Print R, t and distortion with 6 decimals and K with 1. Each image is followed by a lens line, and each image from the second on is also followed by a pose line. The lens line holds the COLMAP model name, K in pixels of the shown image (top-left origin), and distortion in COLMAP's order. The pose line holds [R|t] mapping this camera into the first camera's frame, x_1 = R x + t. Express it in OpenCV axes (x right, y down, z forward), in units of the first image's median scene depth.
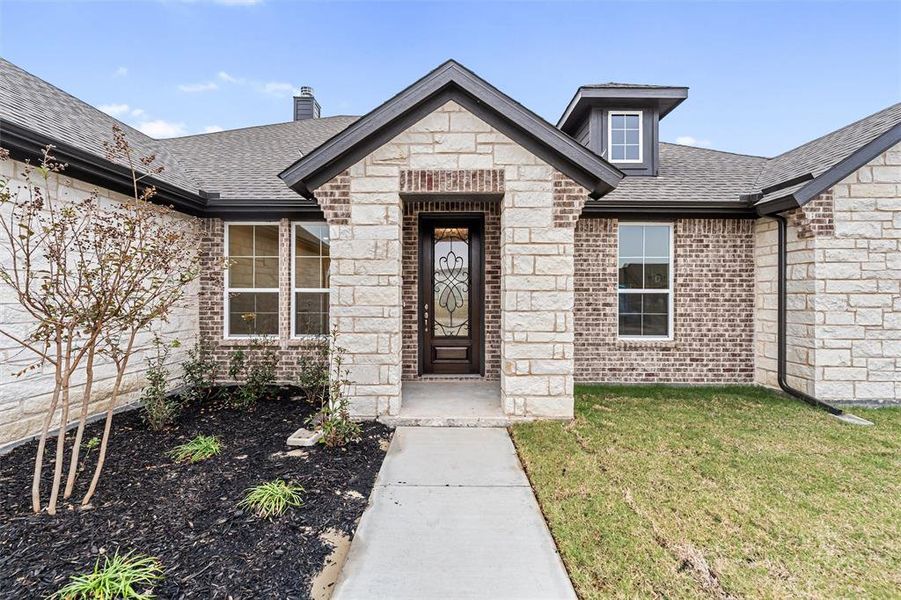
lens RADIAL K [[368.8, 0, 454.7], [0, 368.8, 296.8], [0, 0, 1]] dist [0.001924, -0.001135]
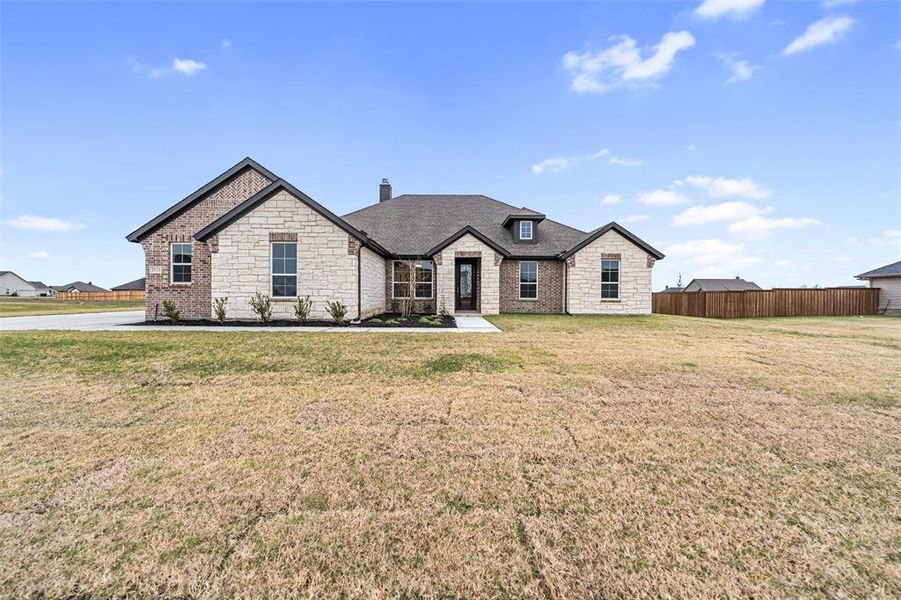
lens RADIAL K [[368.8, 0, 452.5], [0, 368.8, 298.2], [0, 0, 1]] dist [0.001924, -0.001135]
pose [[0.999961, 0.002217, 0.008546, -0.182598], [-0.002189, 0.999992, -0.003263, 0.147960], [-0.008553, 0.003245, 0.999958, -2.566350]]
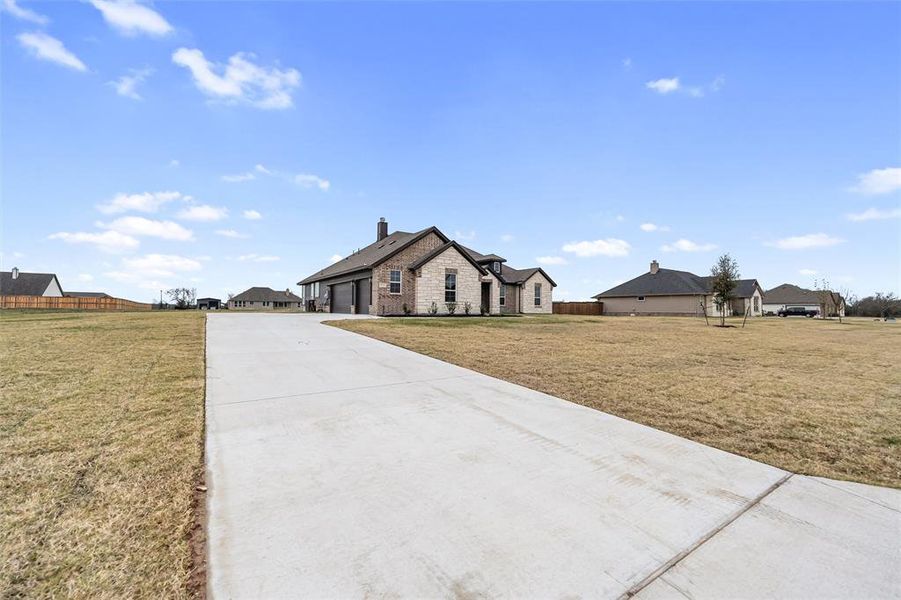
lens RADIAL K [[368.8, 0, 444.3], [0, 368.8, 296.2], [0, 0, 1]] dist [0.001924, -0.001135]
pose [[0.836469, 0.023075, 0.547529, -4.067493], [0.000687, 0.999068, -0.043155, 0.261486], [-0.548015, 0.036474, 0.835673, -3.988073]]
